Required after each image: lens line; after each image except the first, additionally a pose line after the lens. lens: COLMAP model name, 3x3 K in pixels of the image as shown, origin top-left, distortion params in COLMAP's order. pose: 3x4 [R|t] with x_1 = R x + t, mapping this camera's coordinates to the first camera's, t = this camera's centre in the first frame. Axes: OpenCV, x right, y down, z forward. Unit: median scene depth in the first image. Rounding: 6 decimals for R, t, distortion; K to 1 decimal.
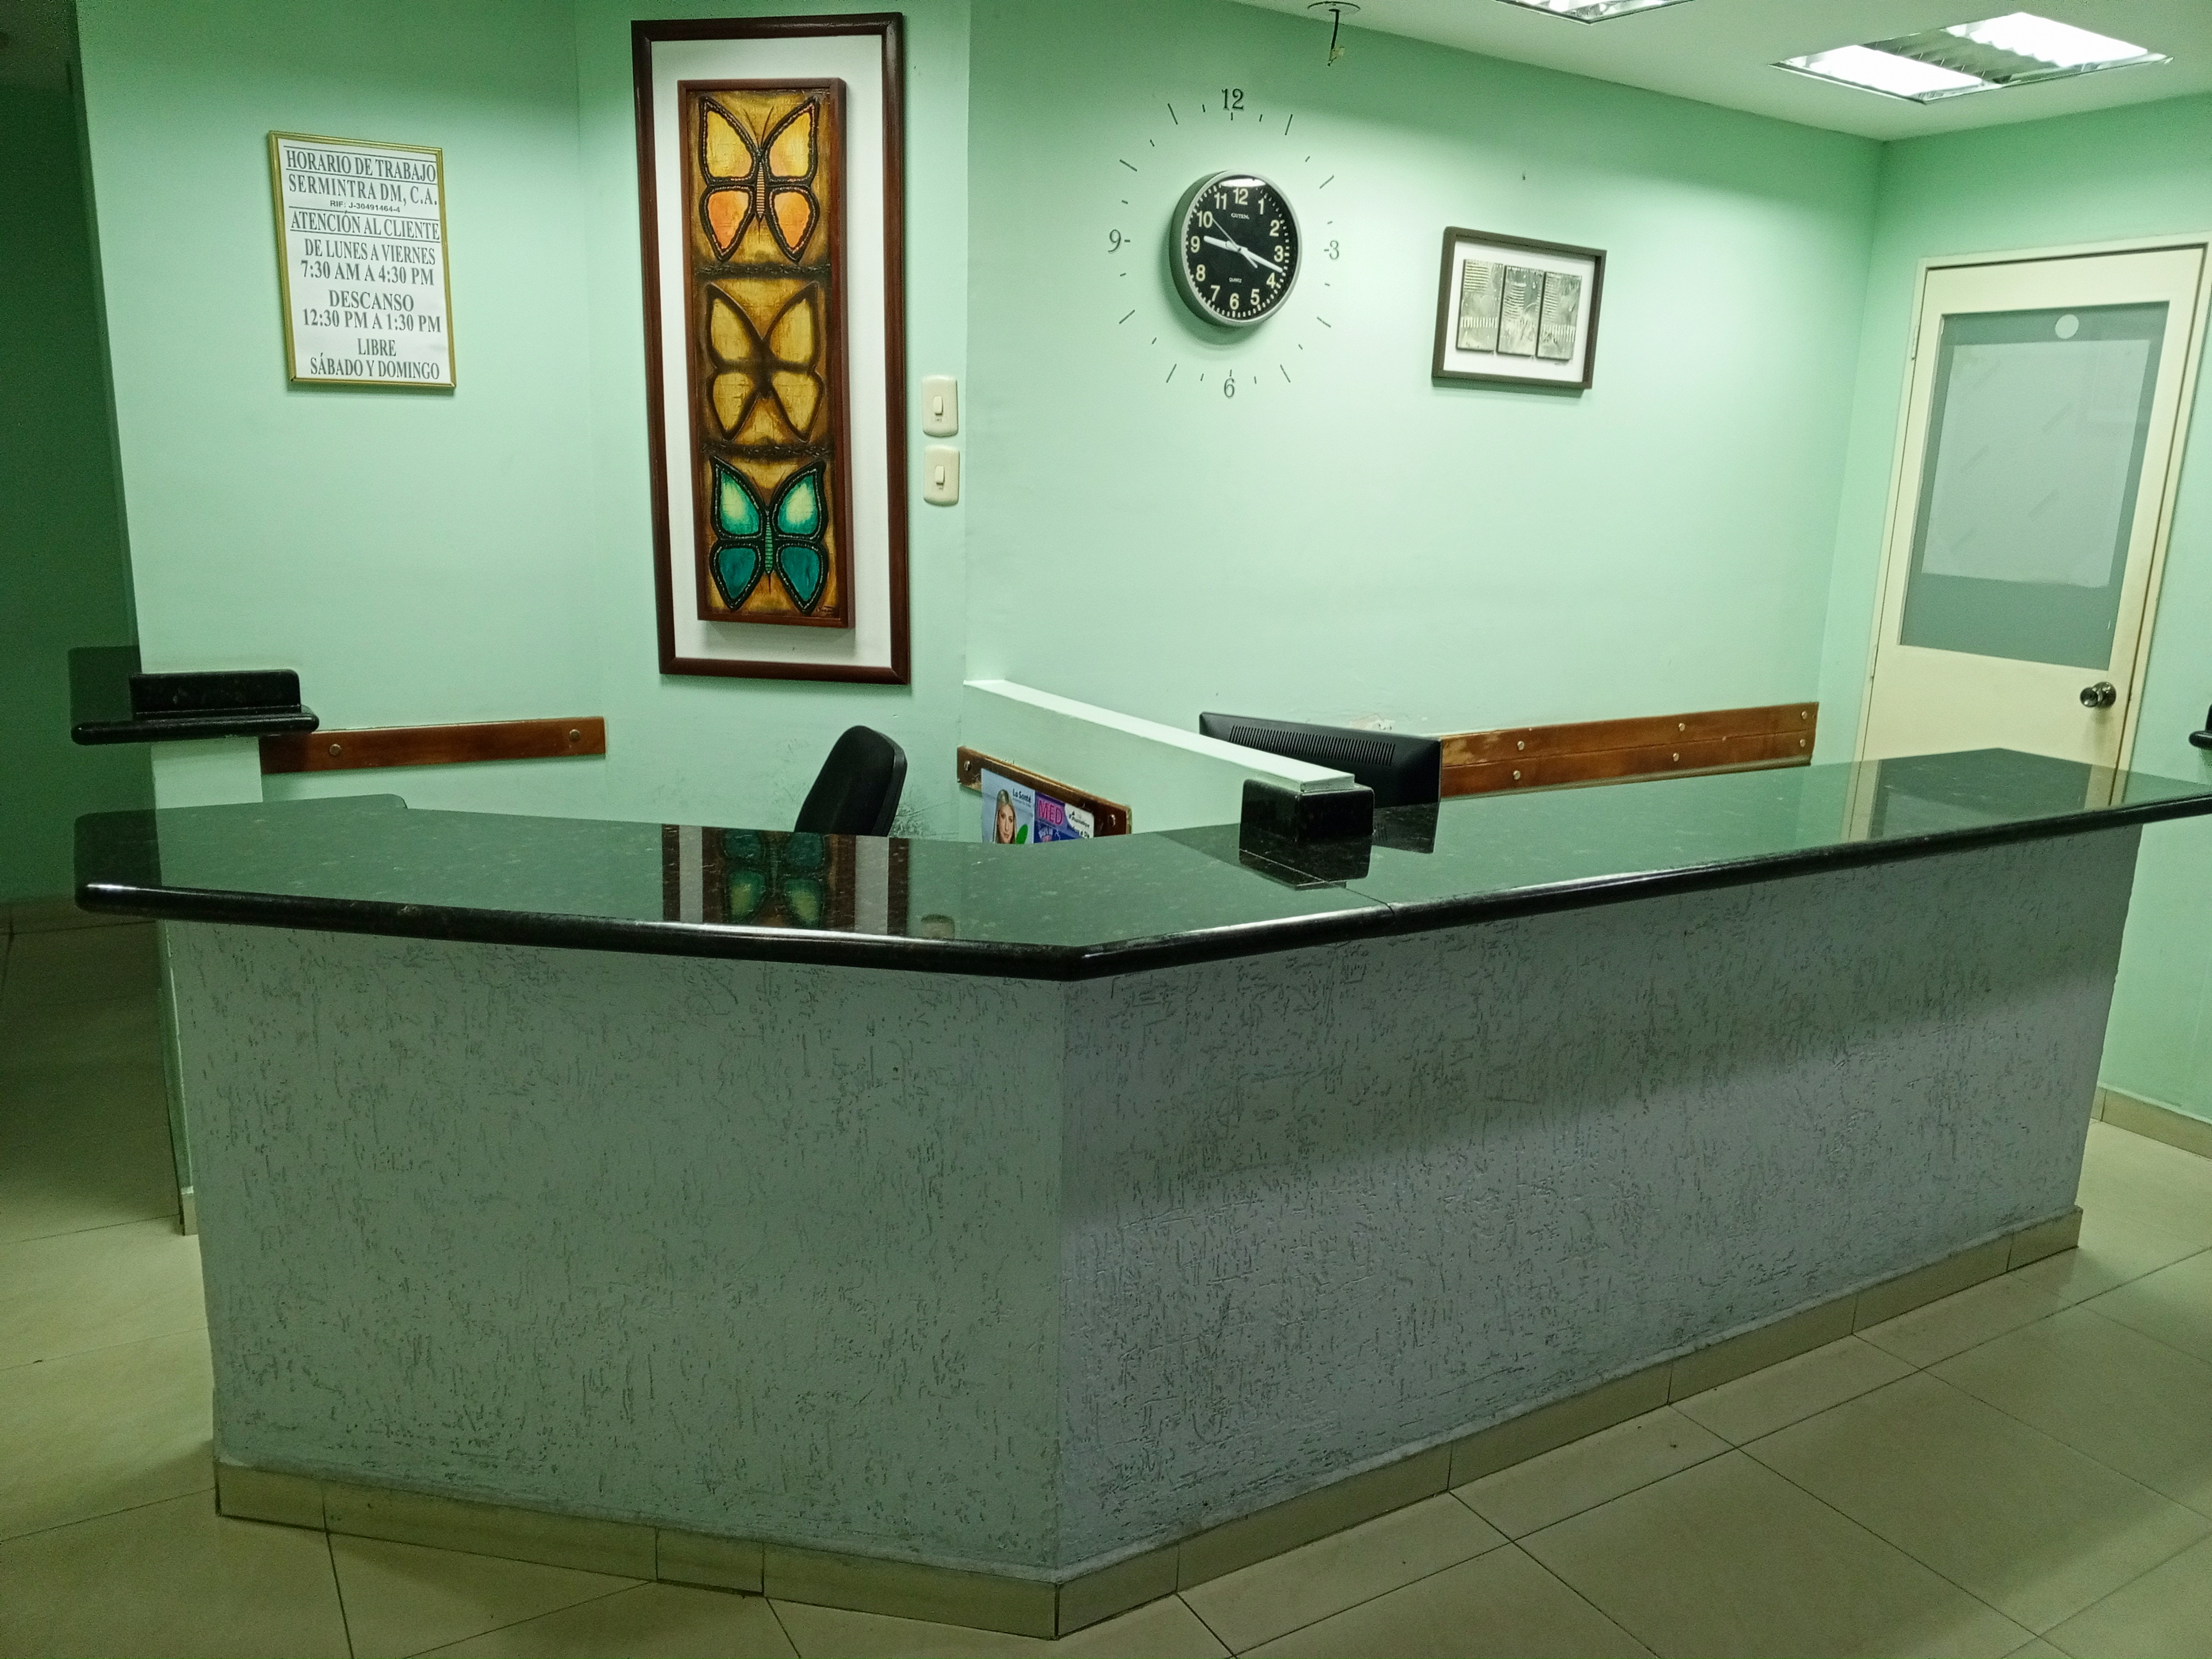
lens RADIAL K [[1660.9, 0, 1110.7], [0, 1660.9, 824.1], [0, 0, 1]] dist [0.007294, -0.013398]
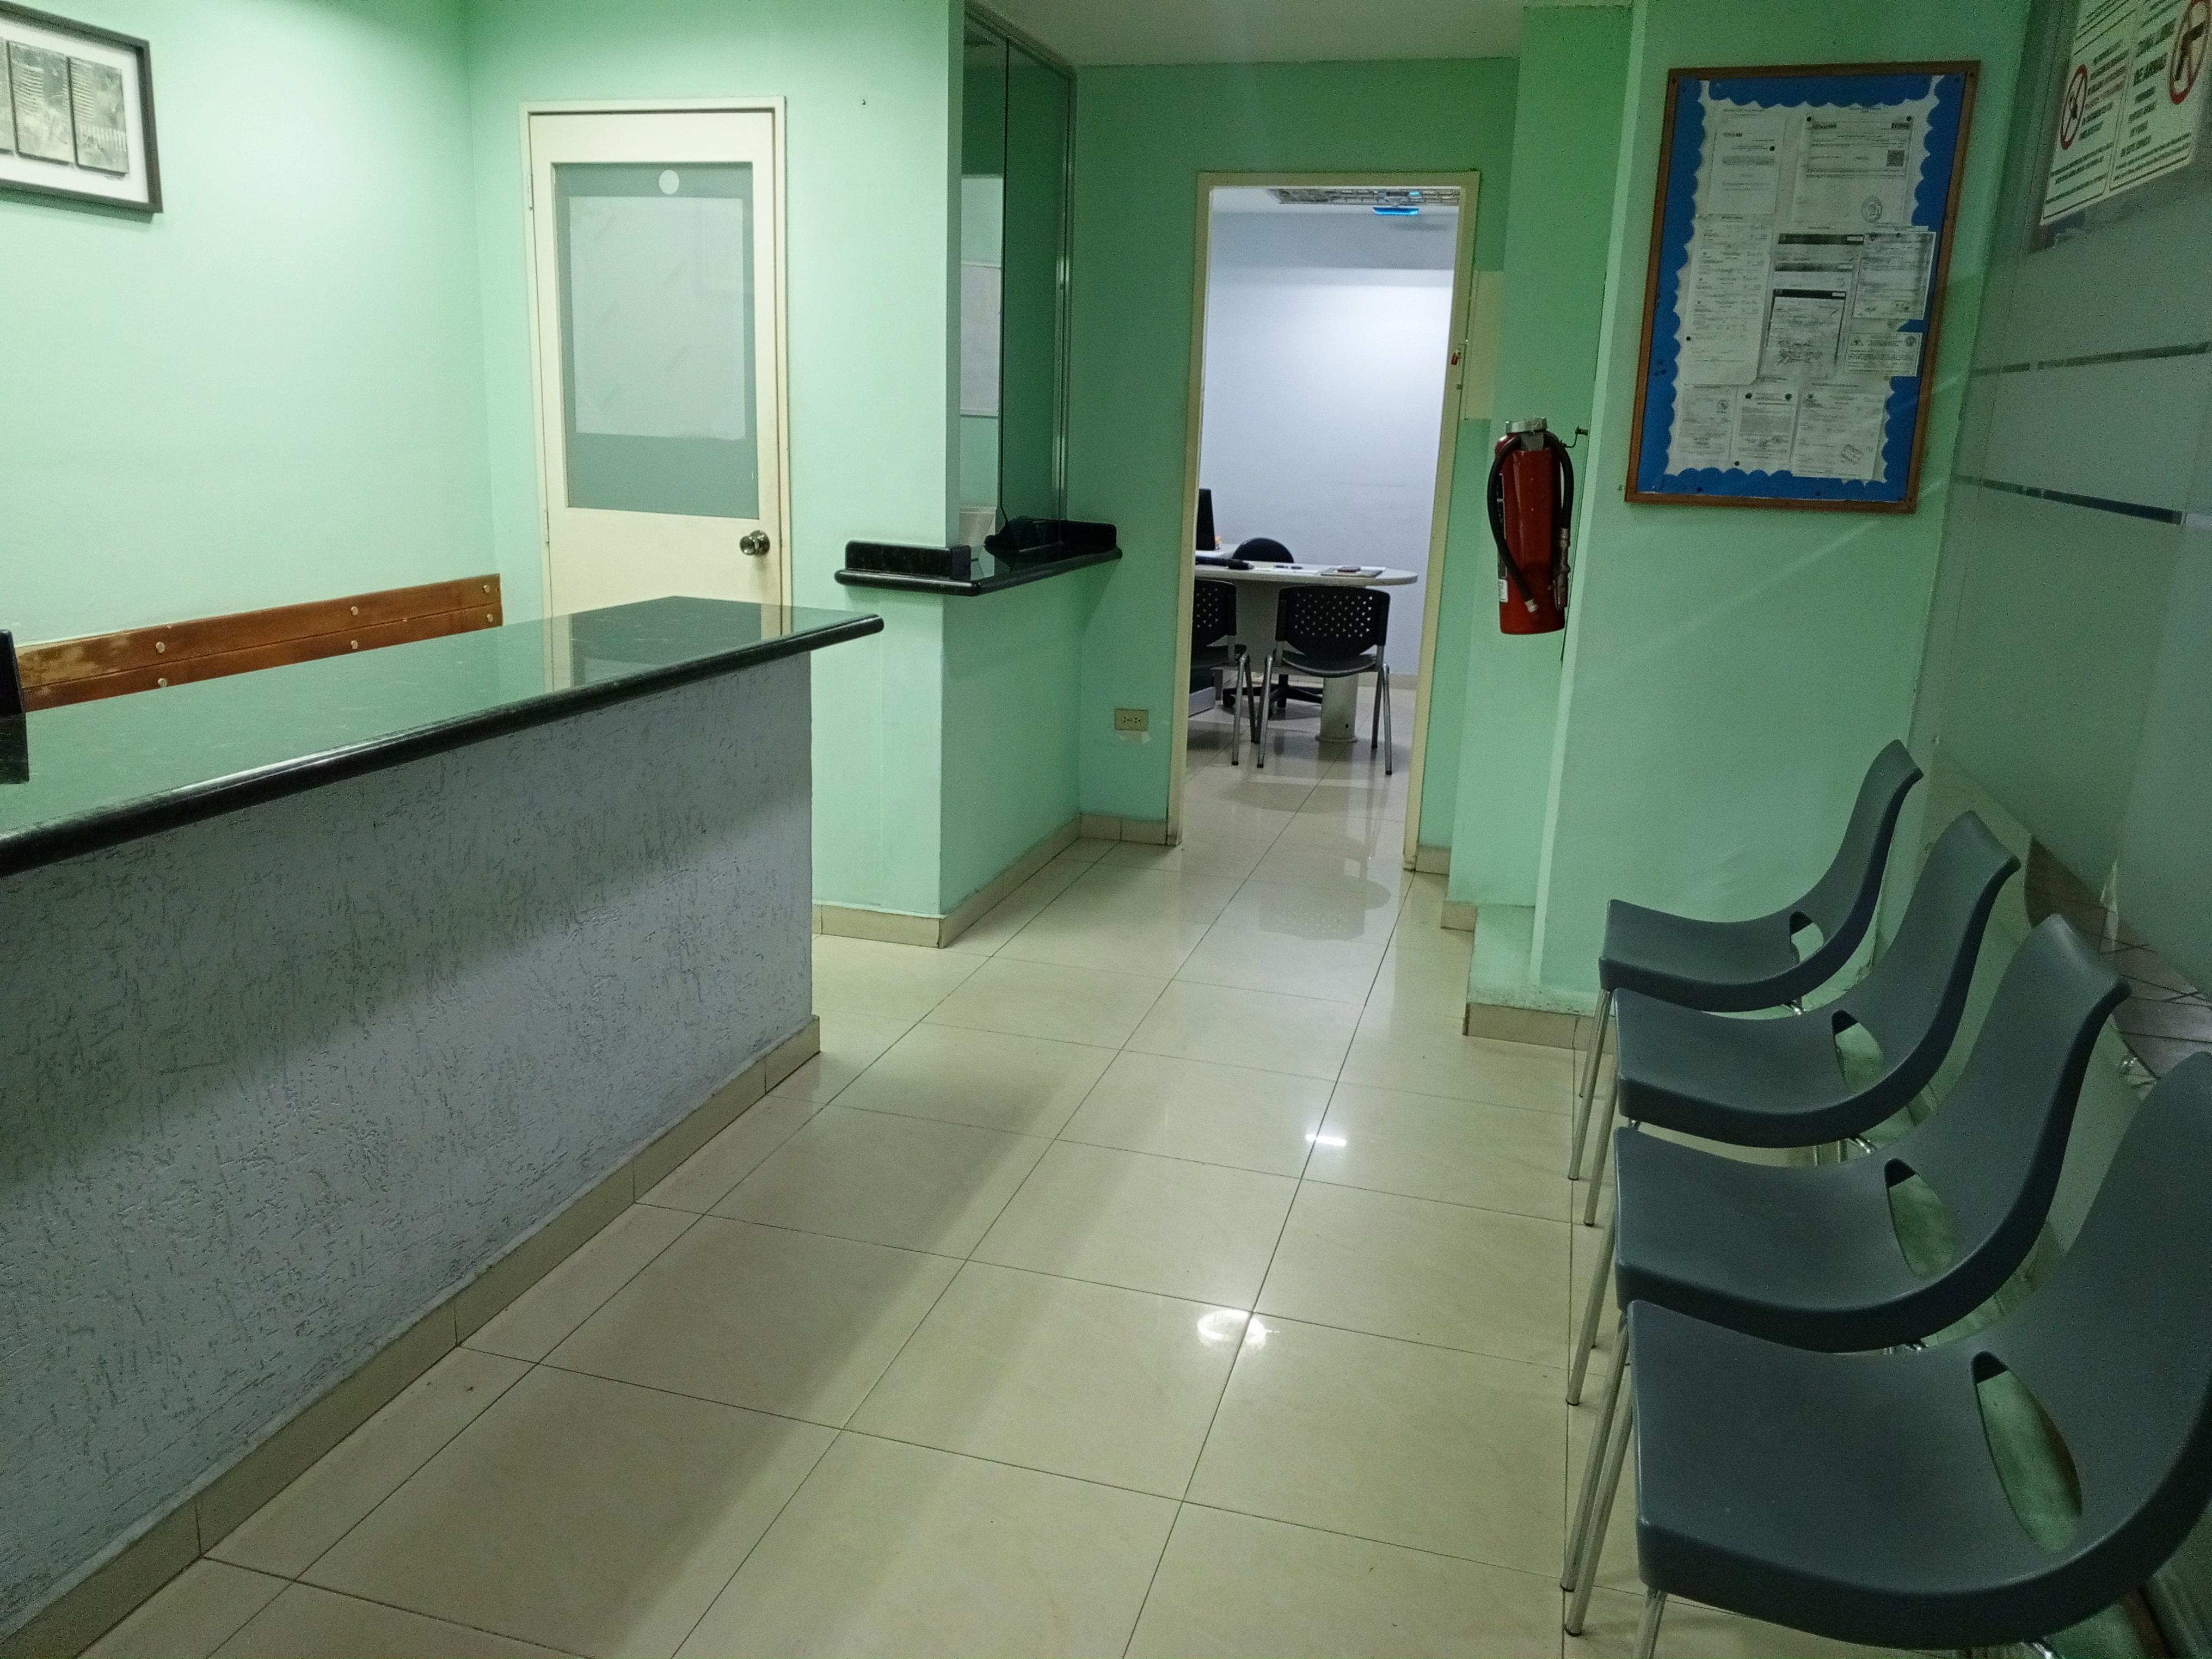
lens RADIAL K [[1660.9, 0, 1111.5], [0, 1660.9, 851.9], [0, 0, 1]] dist [0.007294, -0.013398]
pose [[0.735836, -0.187082, 0.650804, 0.052181], [0.136336, 0.982328, 0.128234, 0.017203], [-0.663293, -0.005631, 0.748338, 0.082002]]
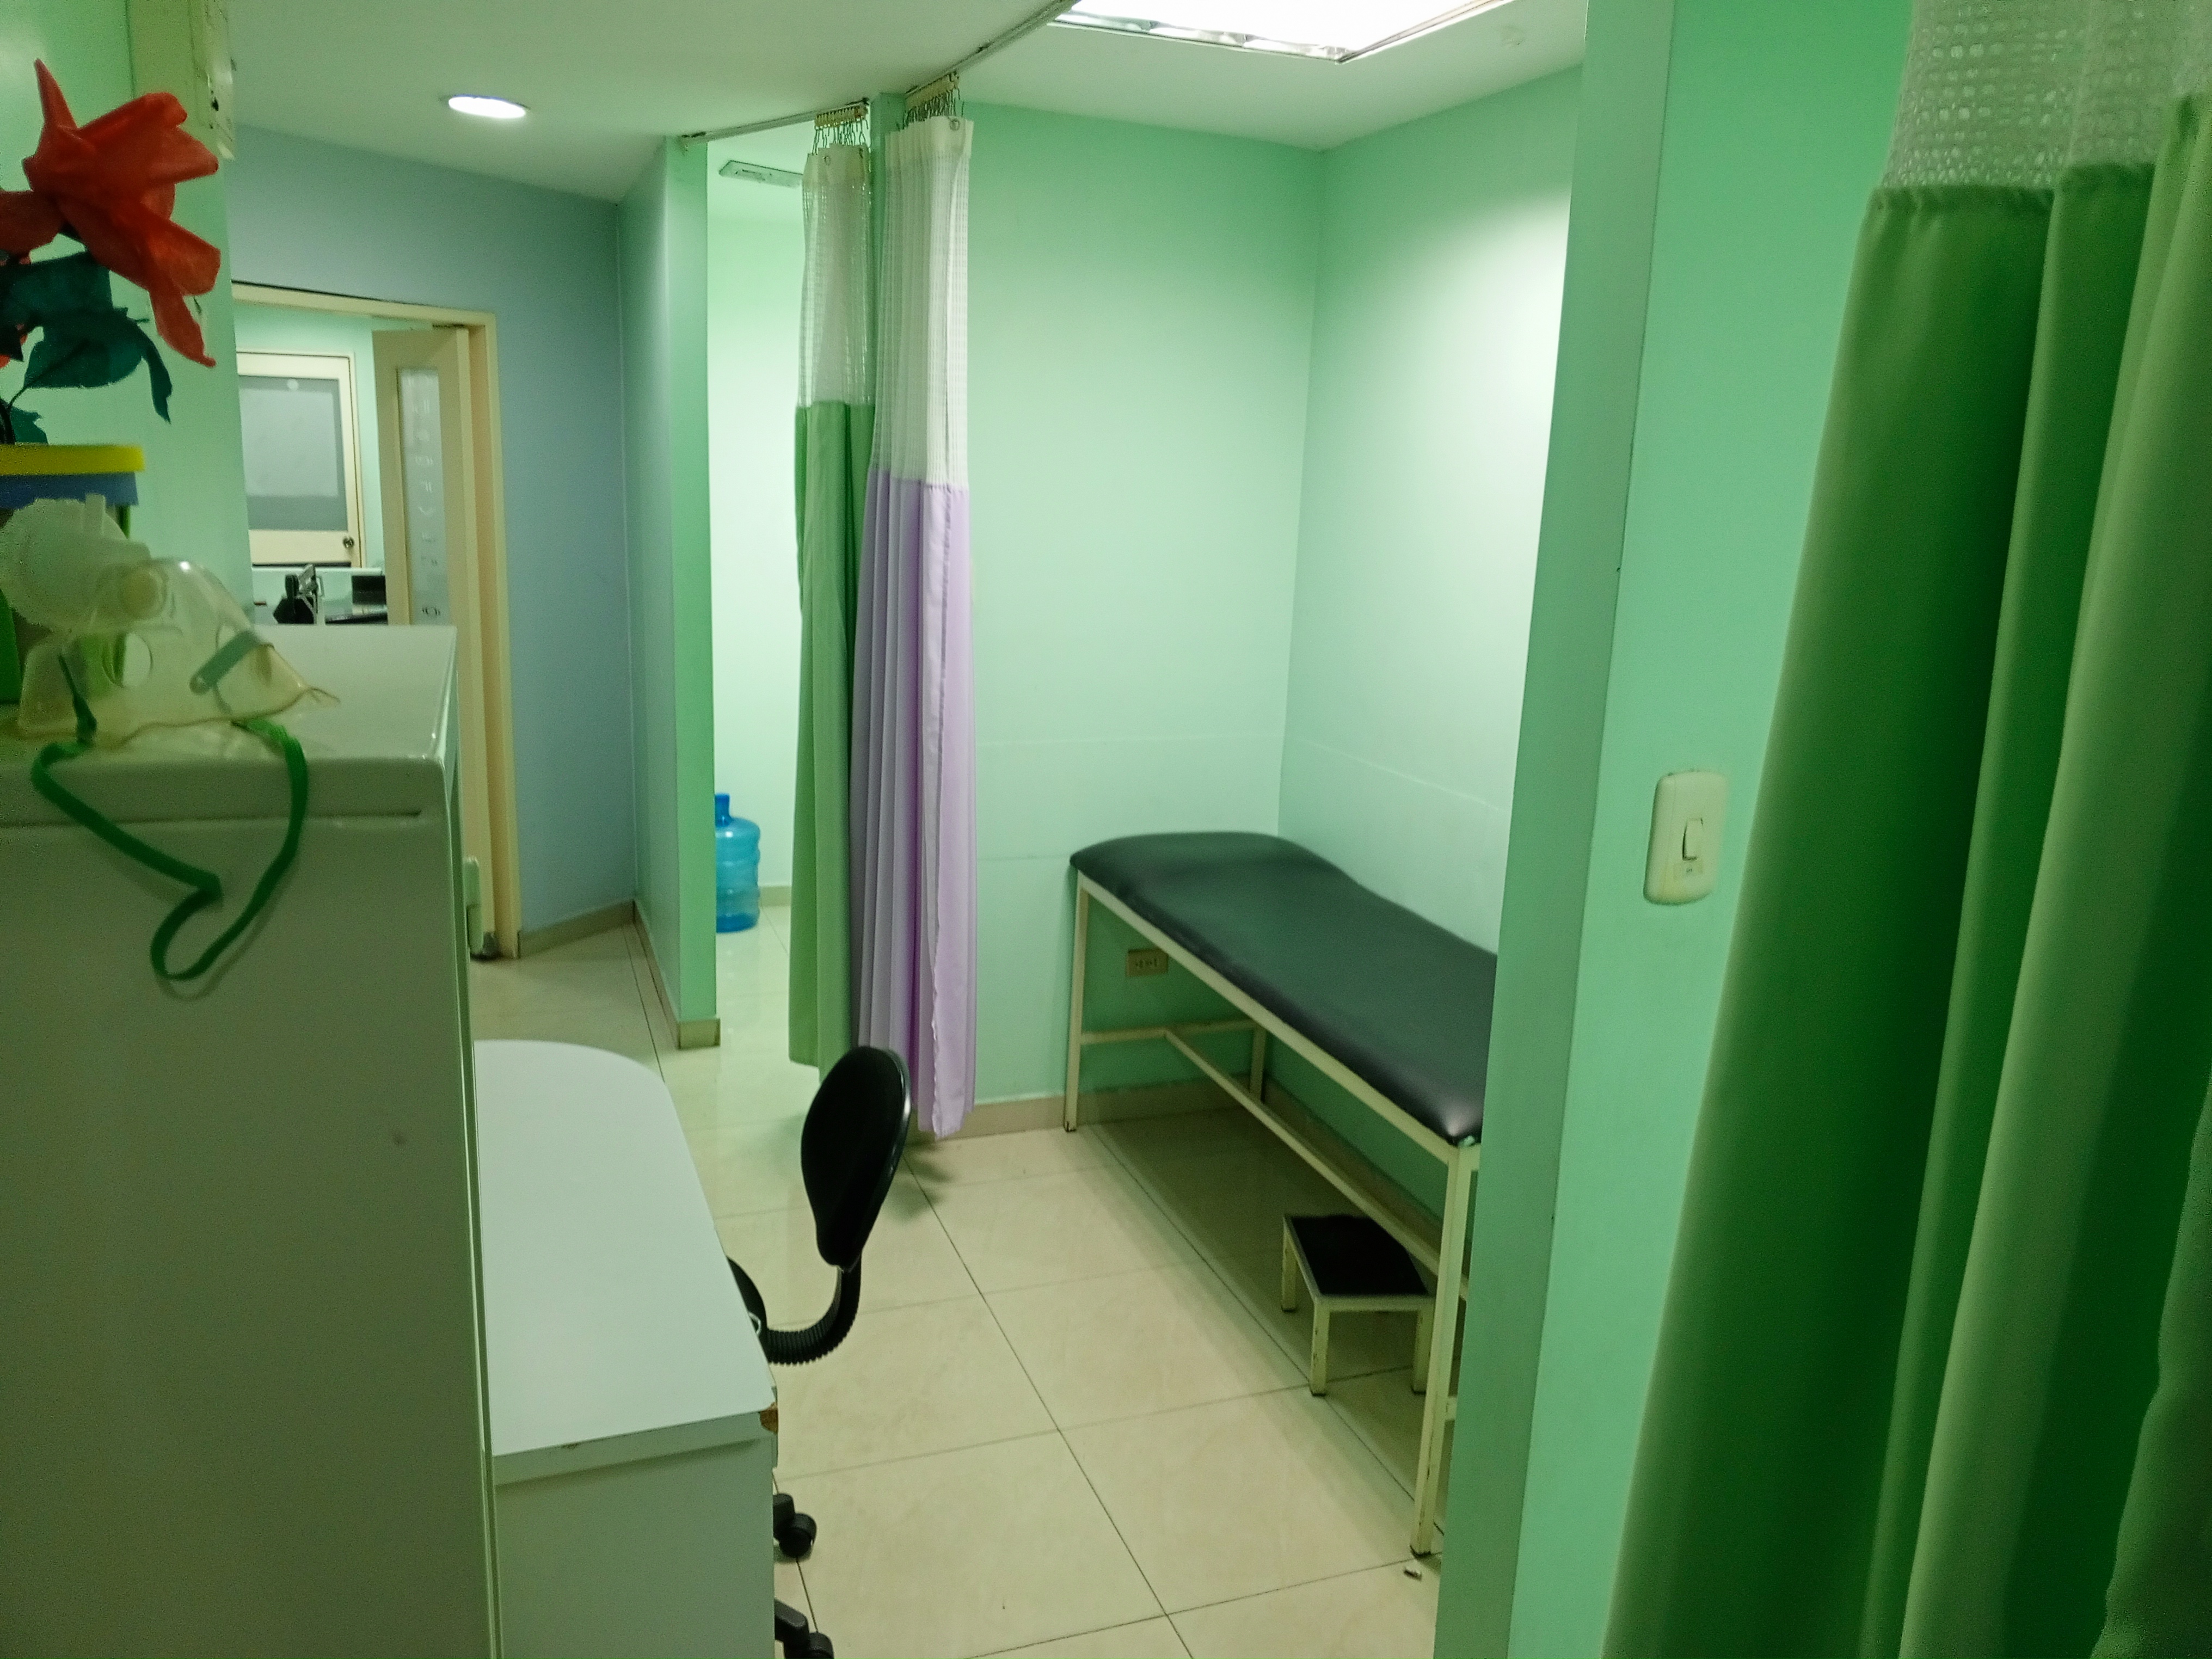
lens RADIAL K [[1660.9, 0, 1106.1], [0, 1660.9, 829.3], [0, 0, 1]] dist [0.007294, -0.013398]
pose [[0.193732, -0.245182, 0.949923, -2.427377], [0.187538, 0.959667, 0.209449, 0.033709], [-0.962963, 0.137570, 0.231899, -0.844622]]
